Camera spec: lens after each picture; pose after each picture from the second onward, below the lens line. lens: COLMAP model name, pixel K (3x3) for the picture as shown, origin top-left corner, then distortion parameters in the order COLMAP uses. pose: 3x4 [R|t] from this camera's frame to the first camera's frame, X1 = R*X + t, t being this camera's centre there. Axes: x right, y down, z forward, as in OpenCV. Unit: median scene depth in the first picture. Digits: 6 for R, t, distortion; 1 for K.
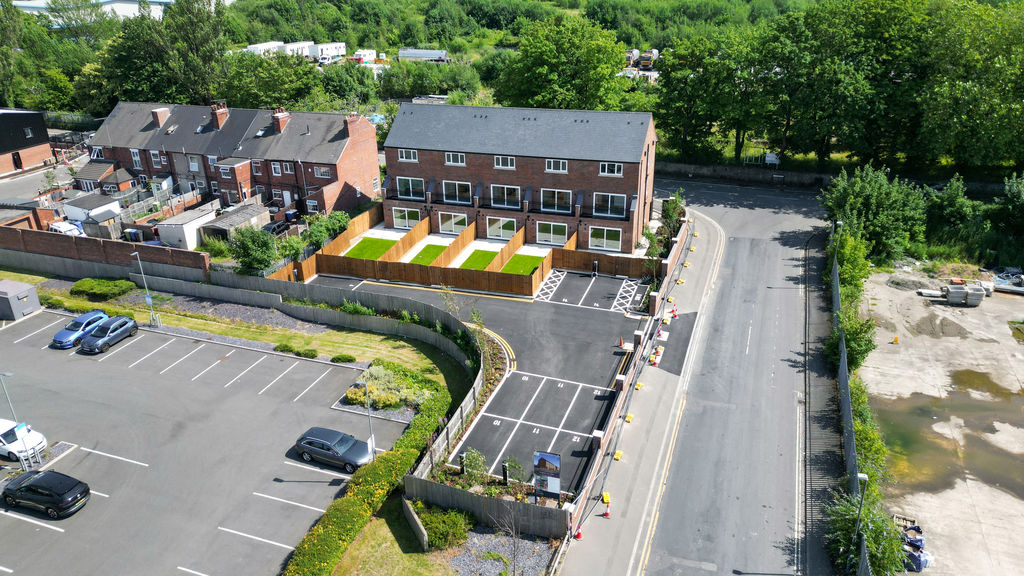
lens RADIAL K [[717.2, 0, 506.2], [0, 717.2, 284.6], [0, 0, 1]] dist [0.083108, -0.092152]
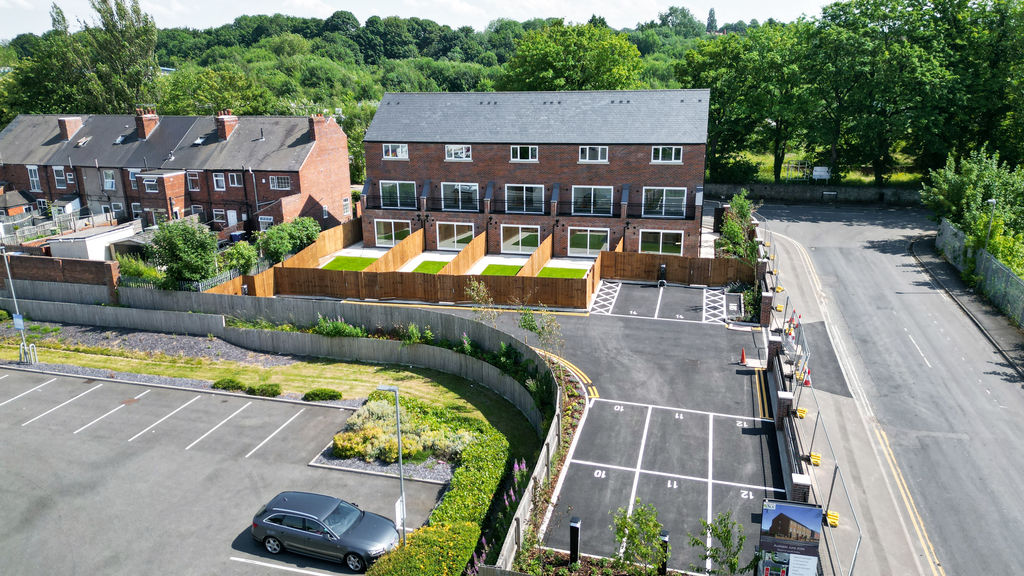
lens RADIAL K [[717.2, 0, 506.2], [0, 717.2, 284.6], [0, 0, 1]] dist [0.083108, -0.092152]
pose [[0.996622, -0.015840, 0.080579, -0.087777], [0.026698, 0.990415, -0.135521, 0.075920], [-0.077660, 0.137215, 0.987492, 0.260166]]
